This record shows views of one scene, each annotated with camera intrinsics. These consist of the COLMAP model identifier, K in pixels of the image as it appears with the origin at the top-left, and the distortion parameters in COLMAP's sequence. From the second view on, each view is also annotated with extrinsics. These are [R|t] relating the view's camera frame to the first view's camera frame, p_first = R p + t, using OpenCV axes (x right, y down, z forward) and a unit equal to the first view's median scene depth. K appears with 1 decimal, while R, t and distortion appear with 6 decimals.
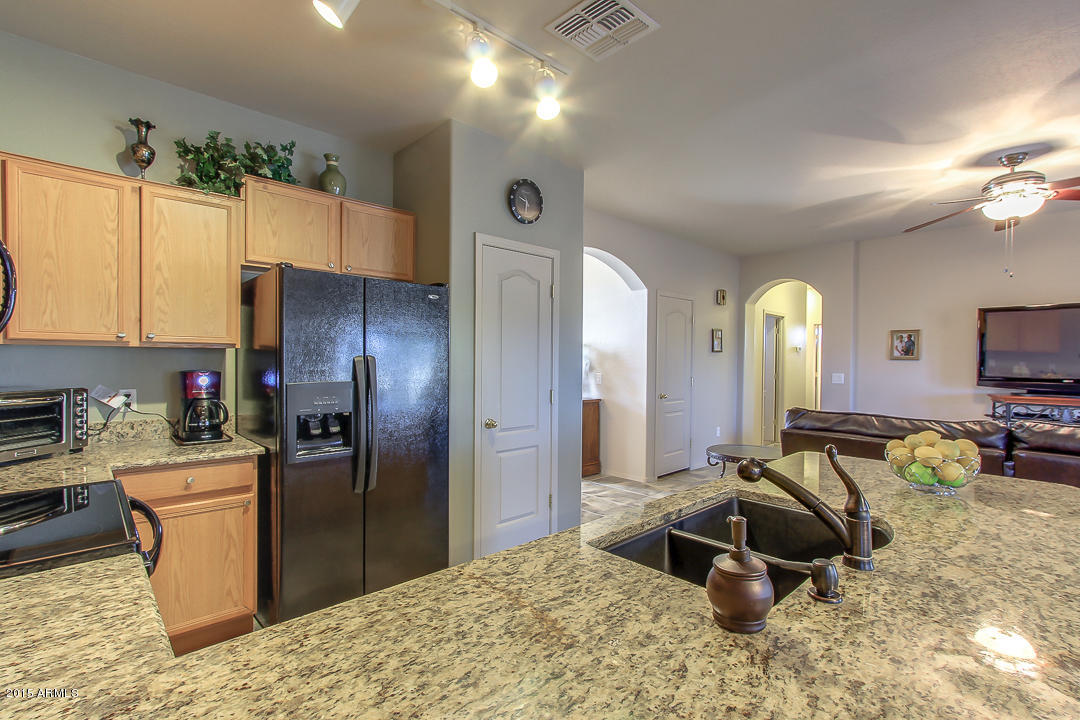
lens RADIAL K [[497.4, 0, 555.0], [0, 497.4, 362.3], [0, 0, 1]] dist [-0.002146, -0.000087]
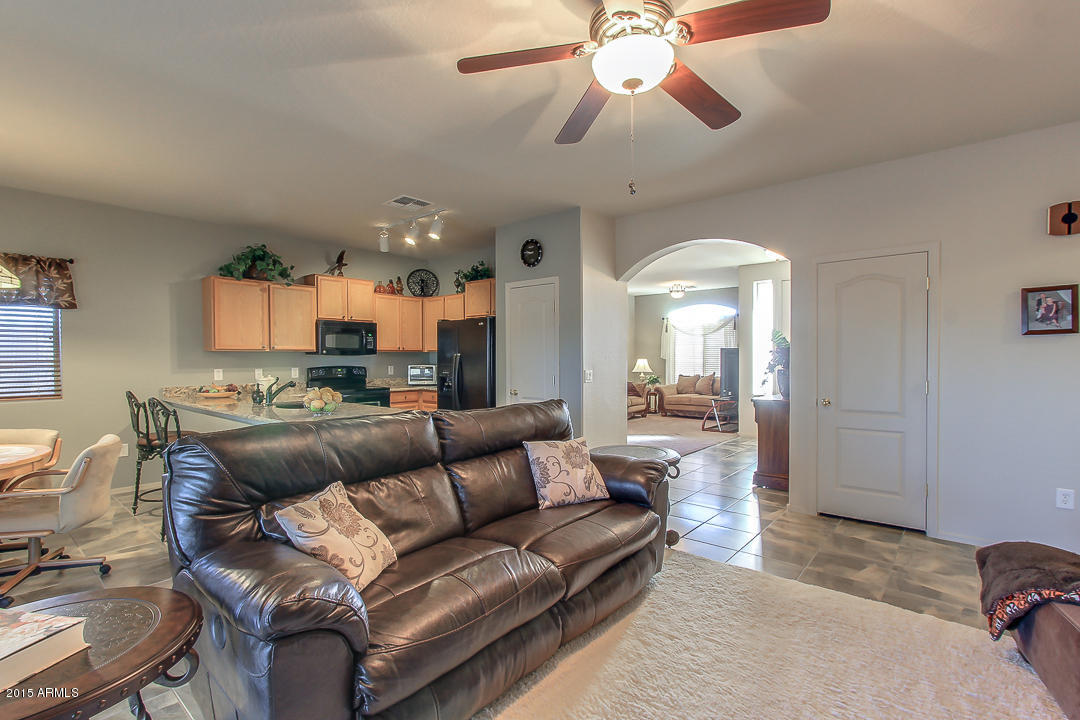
lens RADIAL K [[507.5, 0, 545.2], [0, 507.5, 359.6], [0, 0, 1]] dist [0.001193, 0.000237]
pose [[0.093825, -0.001525, -0.995588, 1.938889], [-0.001787, 0.999997, -0.001700, 0.017831], [0.995587, 0.001938, 0.093822, 1.135000]]
